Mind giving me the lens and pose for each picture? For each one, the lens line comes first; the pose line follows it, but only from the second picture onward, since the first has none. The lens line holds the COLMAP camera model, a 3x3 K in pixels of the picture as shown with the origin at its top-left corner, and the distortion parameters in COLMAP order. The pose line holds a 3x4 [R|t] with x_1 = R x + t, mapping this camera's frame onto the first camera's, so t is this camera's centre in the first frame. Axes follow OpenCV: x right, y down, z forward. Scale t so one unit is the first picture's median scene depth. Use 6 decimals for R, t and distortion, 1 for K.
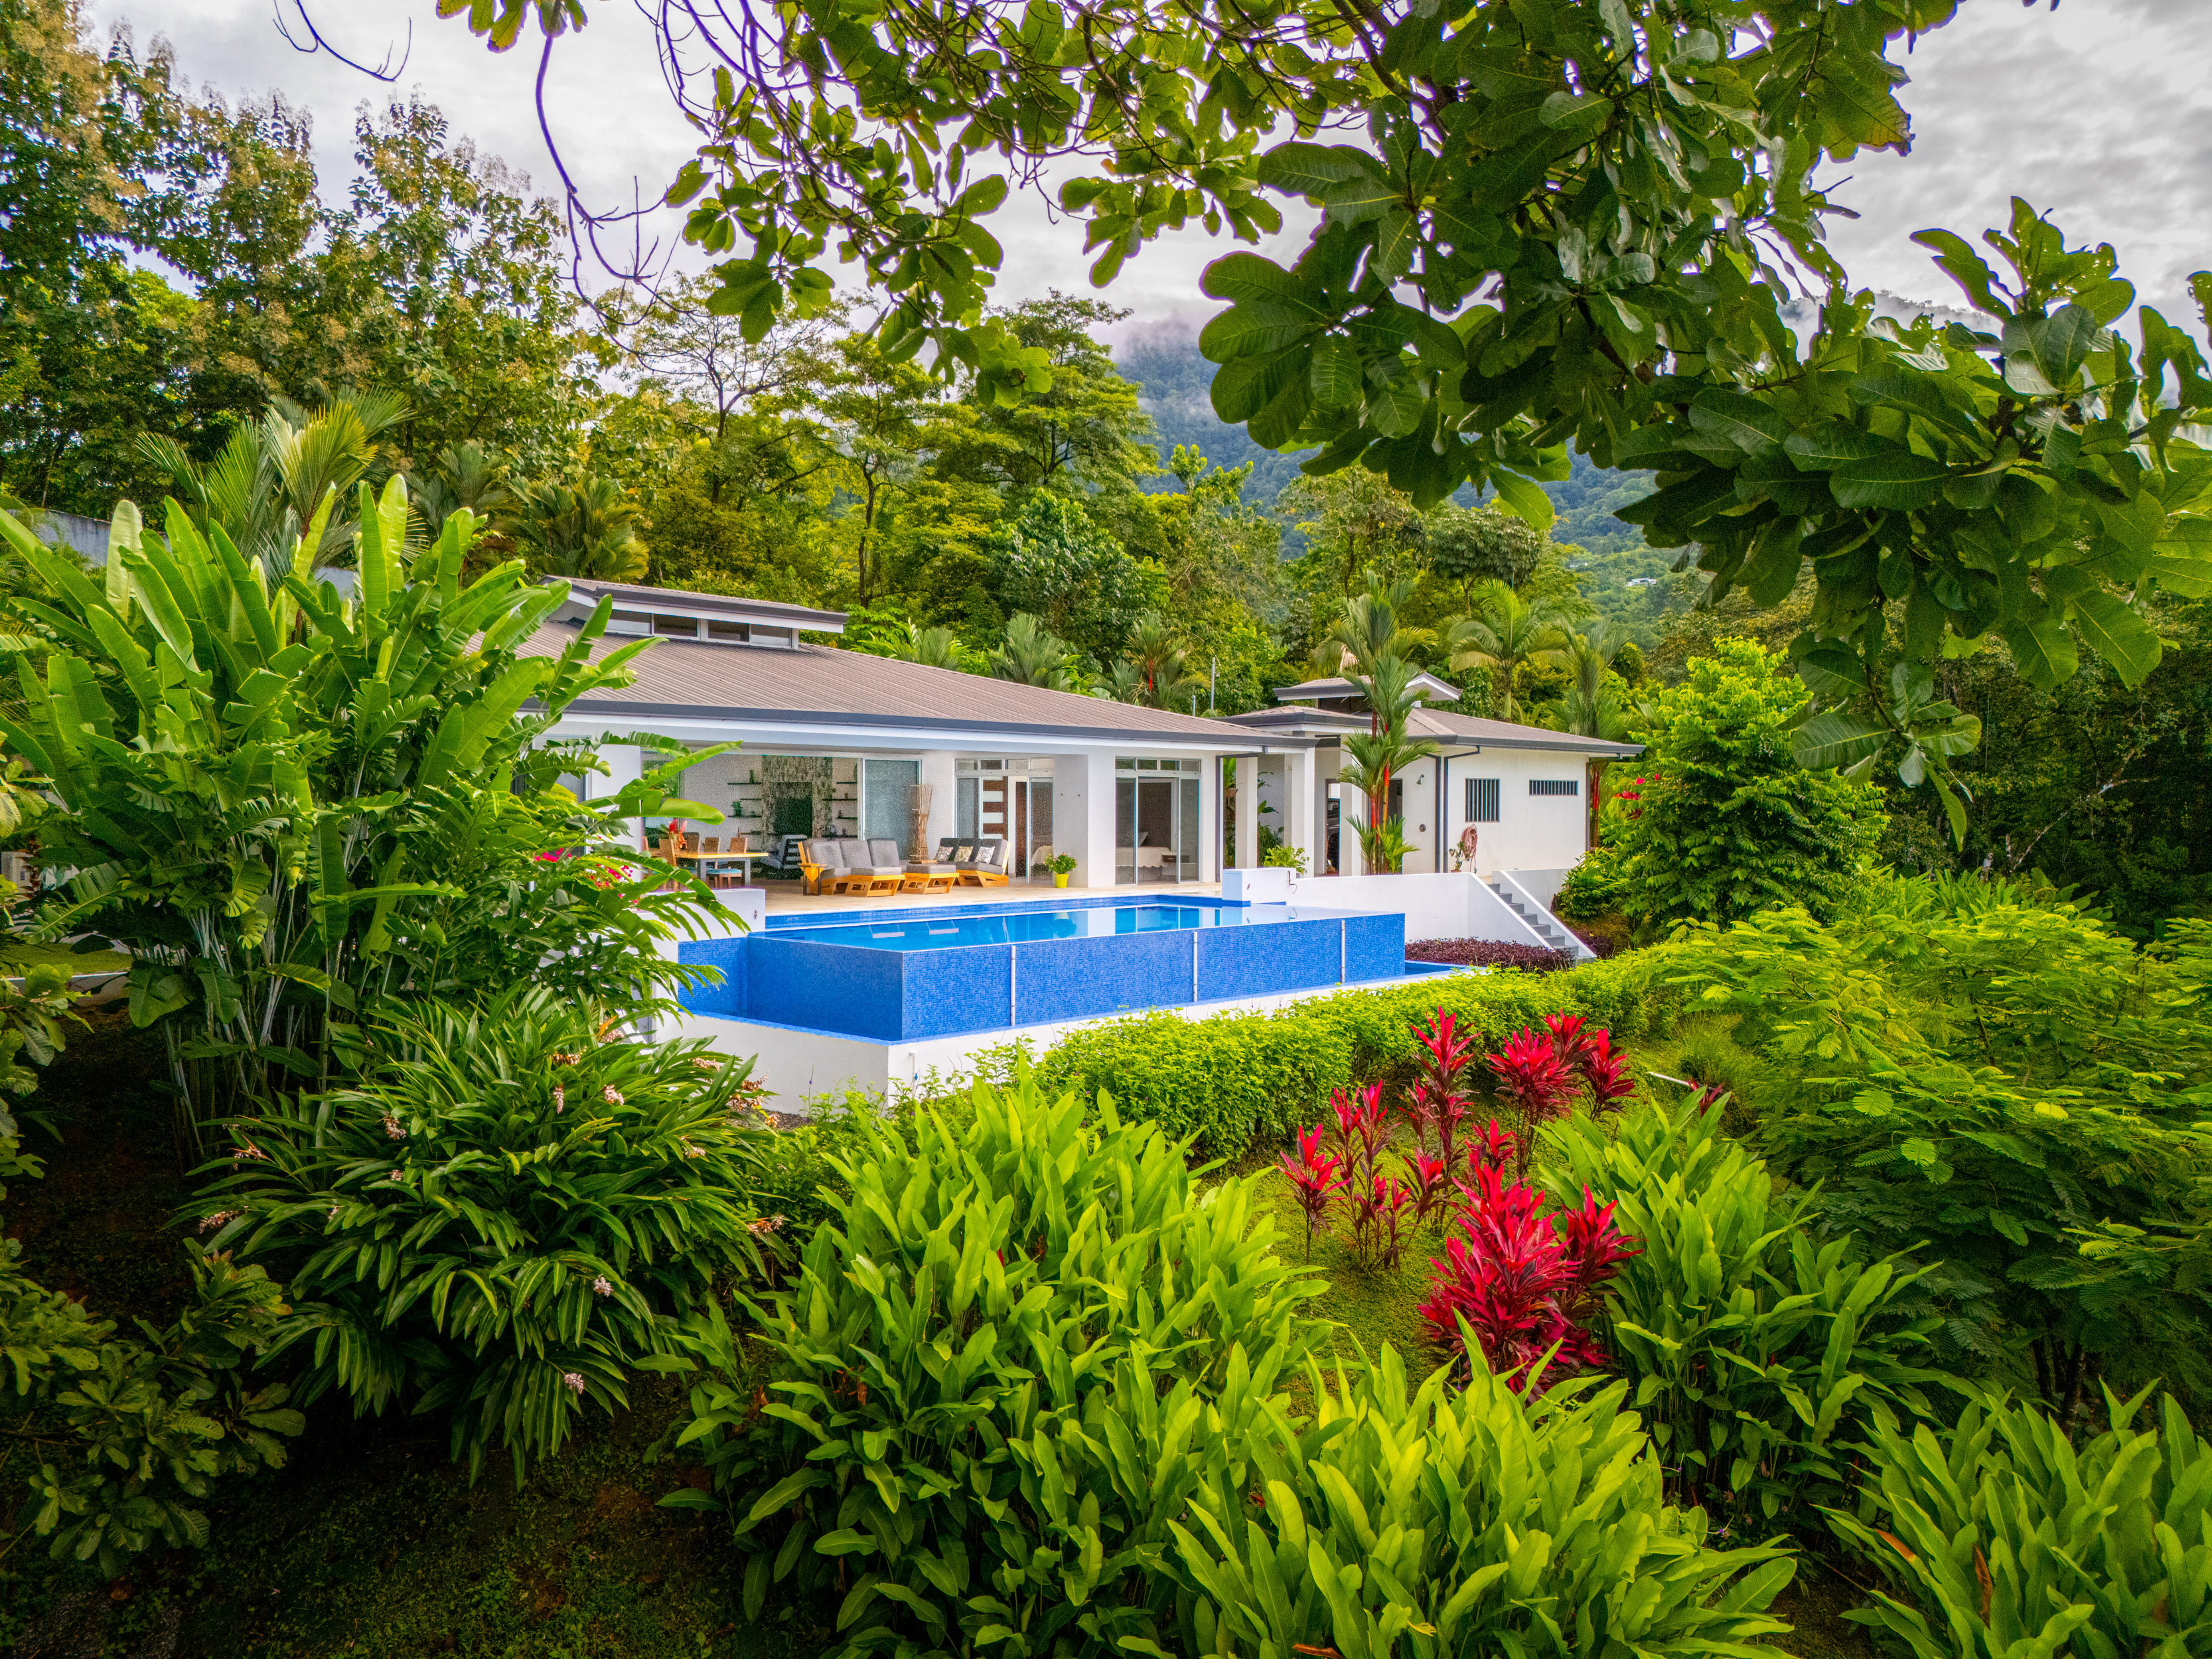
lens RADIAL K [[1658.3, 0, 1103.3], [0, 1658.3, 815.5], [0, 0, 1]] dist [0.052283, -0.043982]
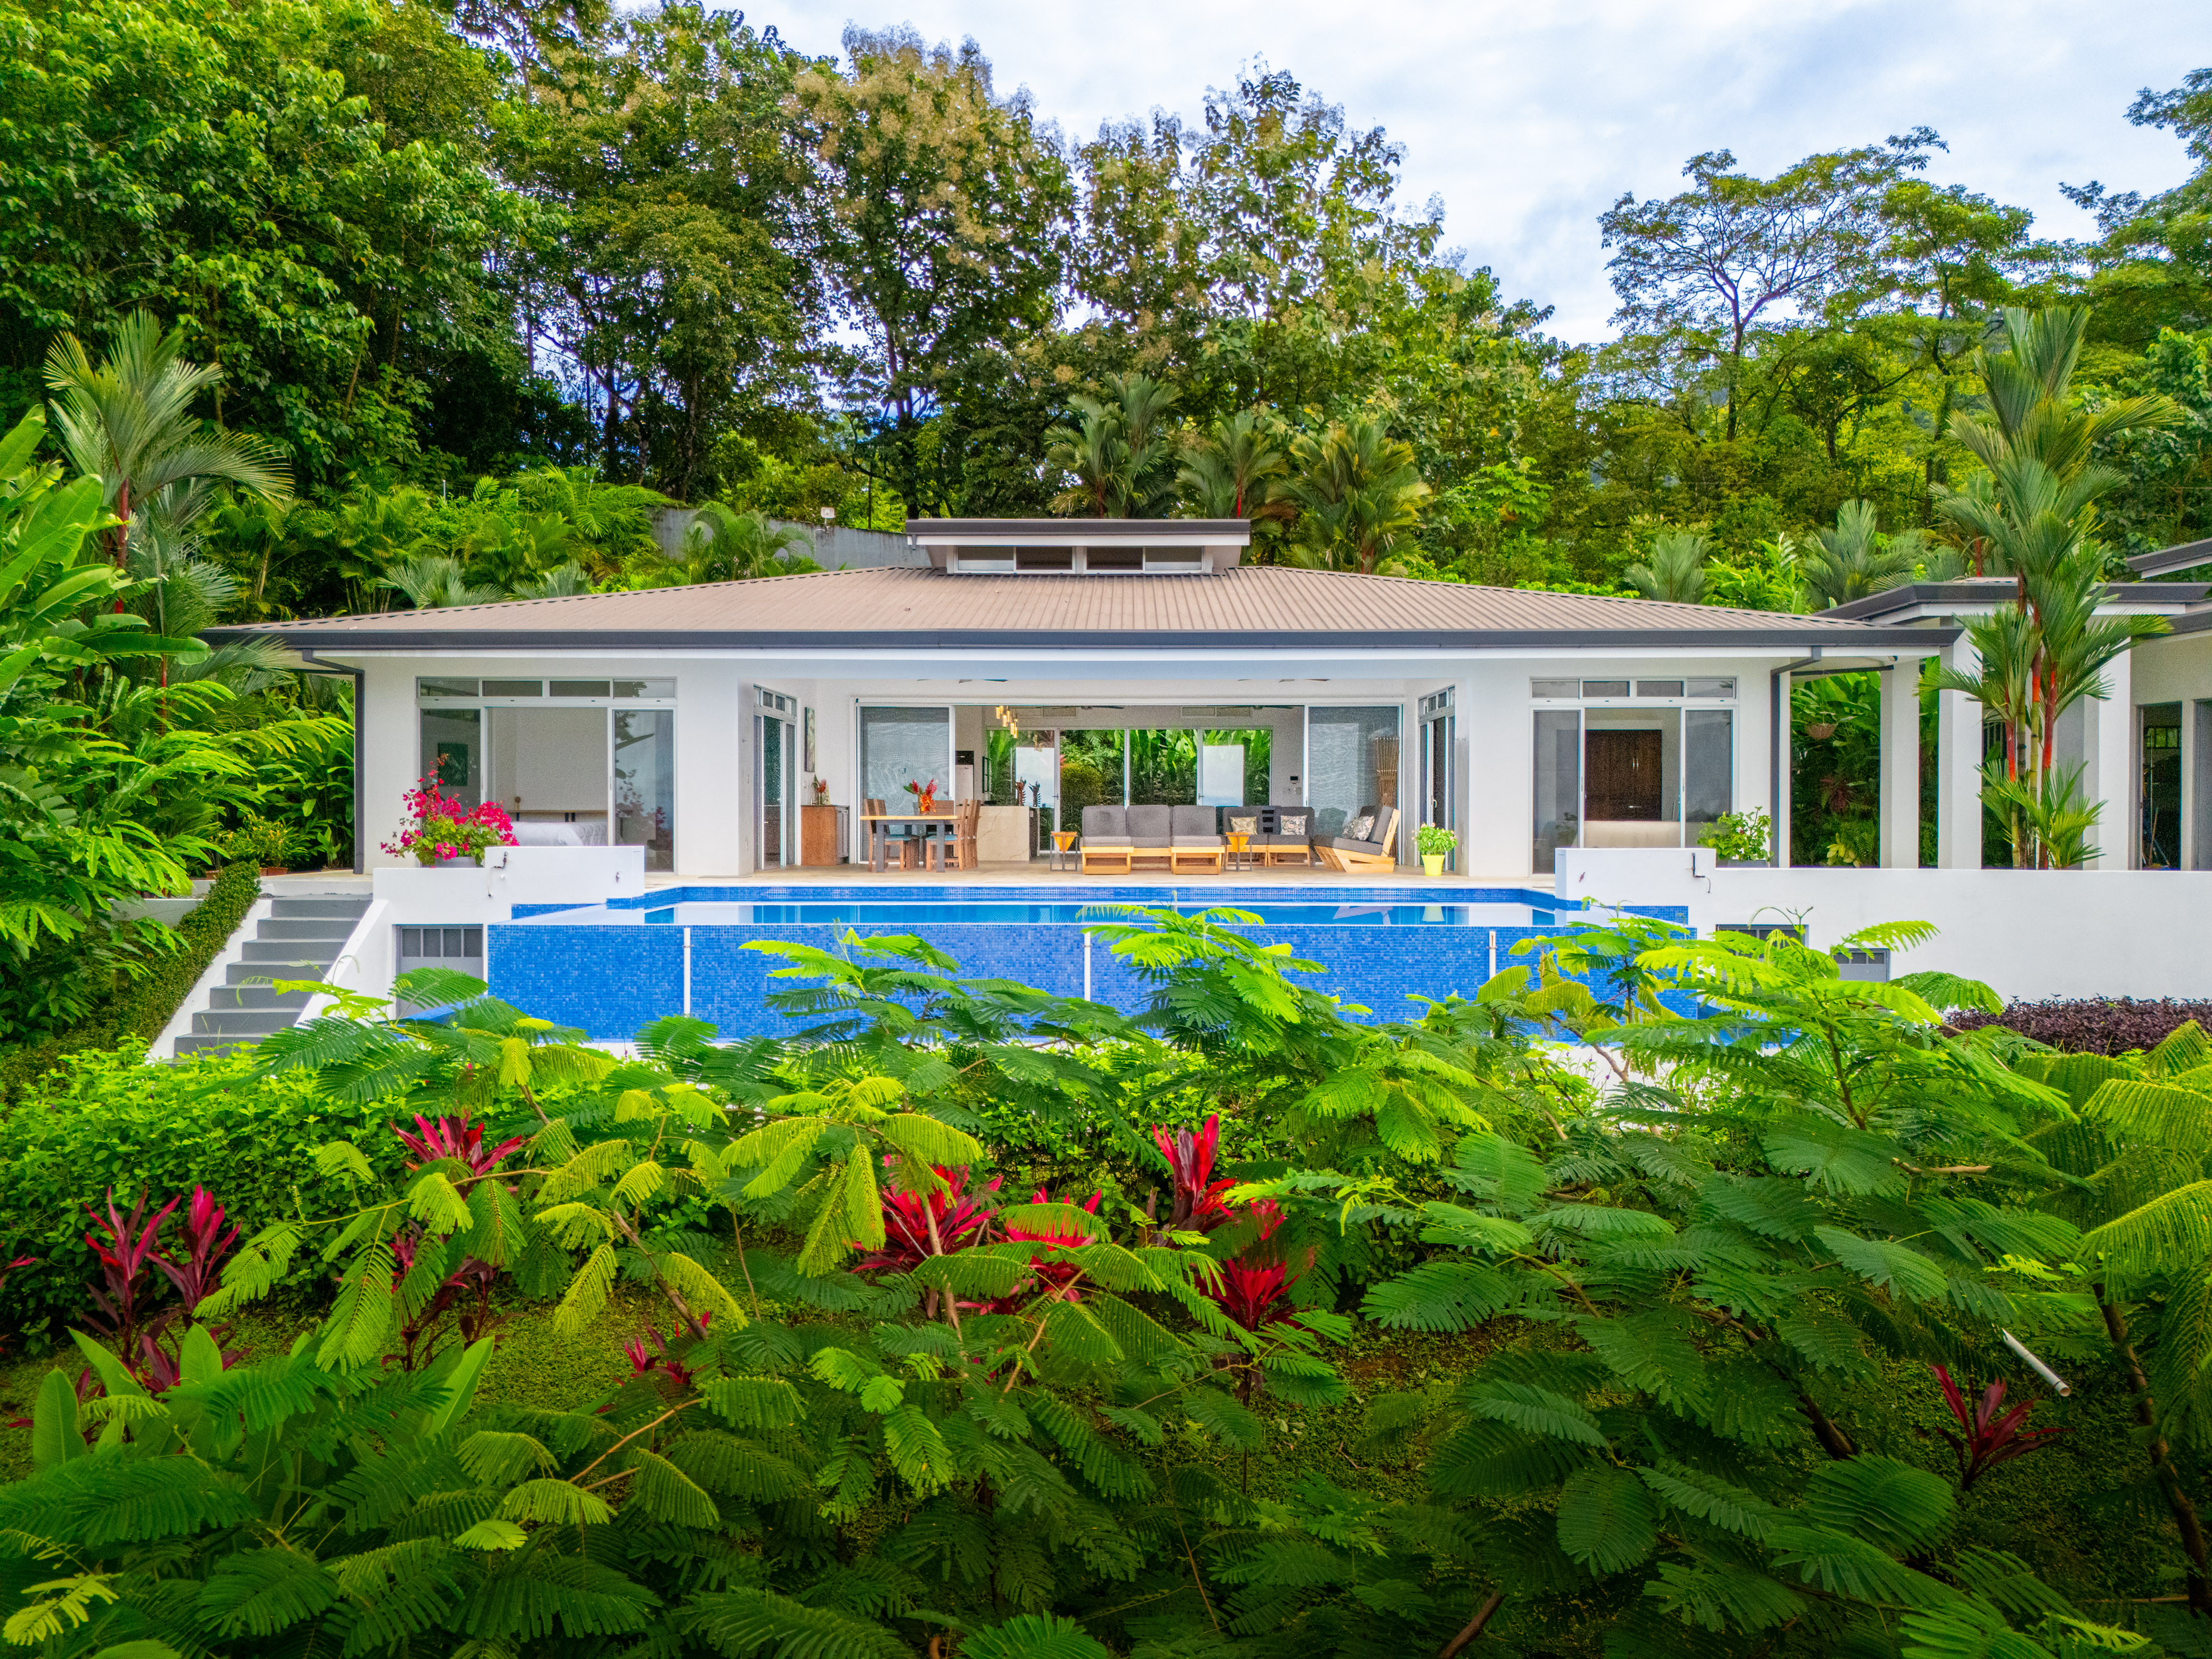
lens RADIAL K [[1658.3, 0, 1109.3], [0, 1658.3, 830.1], [0, 0, 1]] dist [0.052283, -0.043982]
pose [[0.660350, 0.001206, -0.750957, 0.387117], [-0.006933, 0.999966, -0.004491, 0.027970], [0.750926, 0.008171, 0.660336, 0.439868]]
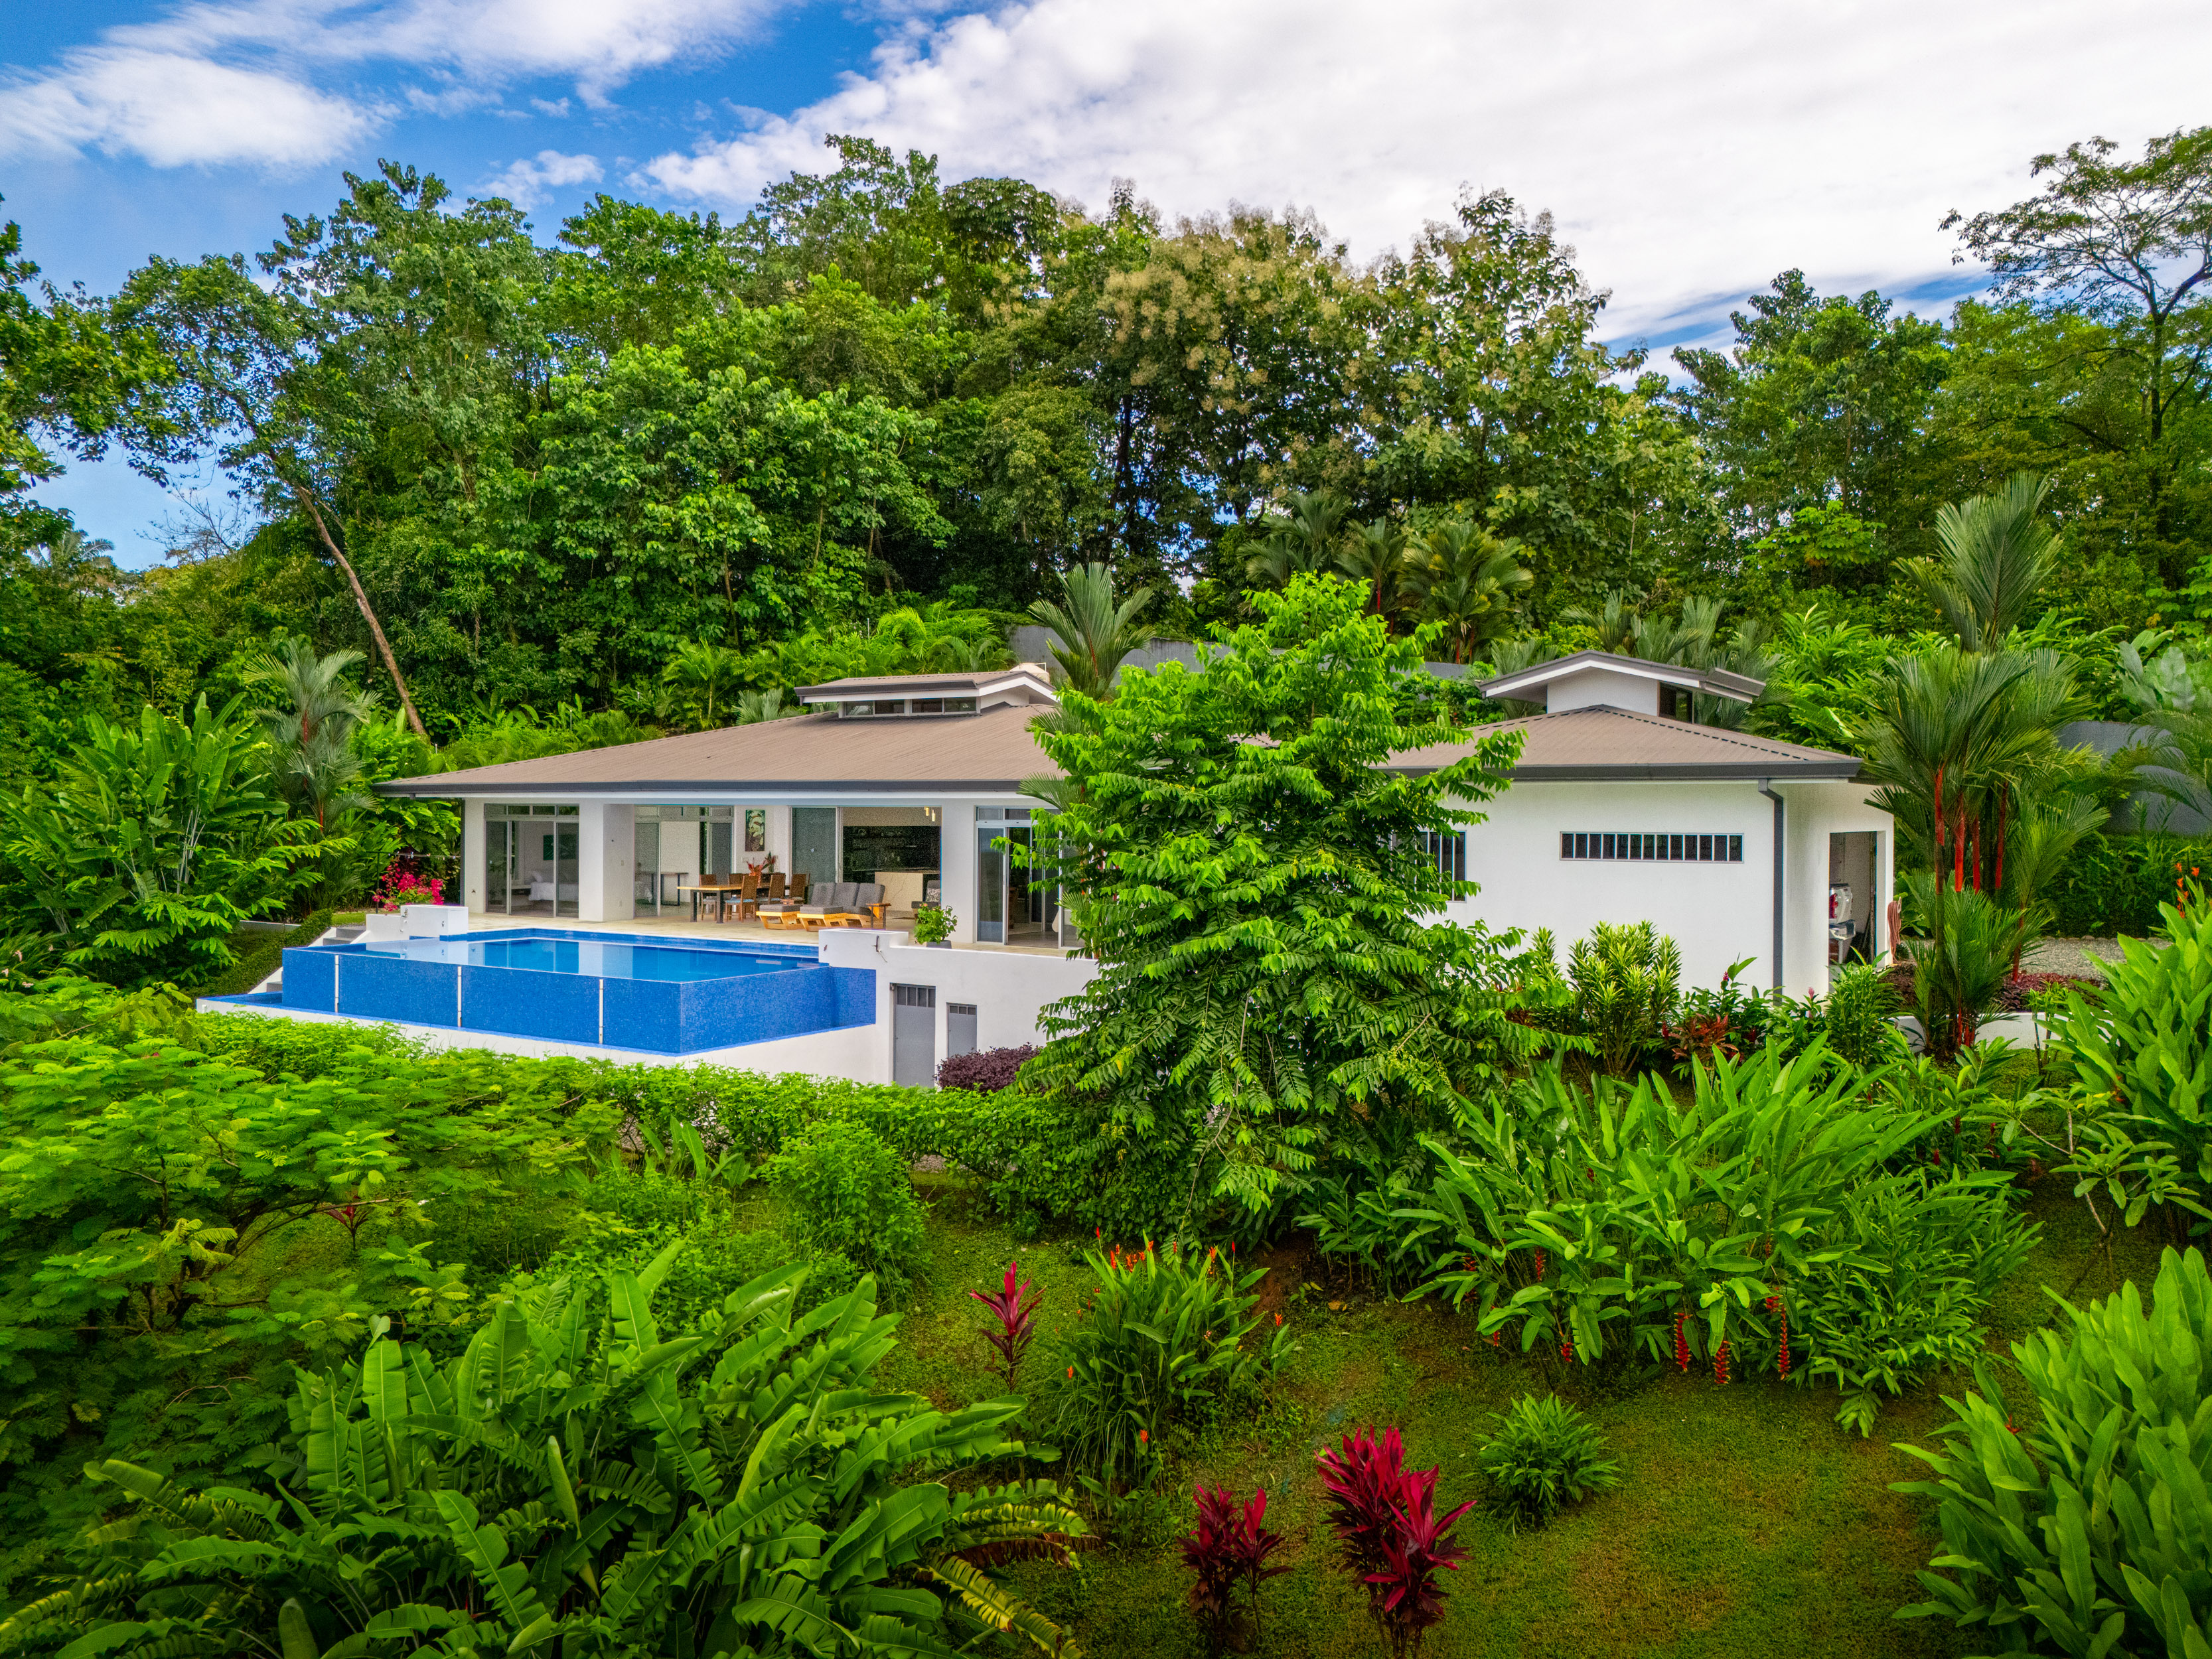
lens RADIAL K [[1658.3, 0, 1101.4], [0, 1658.3, 831.6], [0, 0, 1]] dist [0.052283, -0.043982]
pose [[0.152107, 0.003022, -0.988359, 0.940625], [-0.018530, 0.999828, 0.000205, -0.022470], [0.988190, 0.018283, 0.152137, 0.922001]]
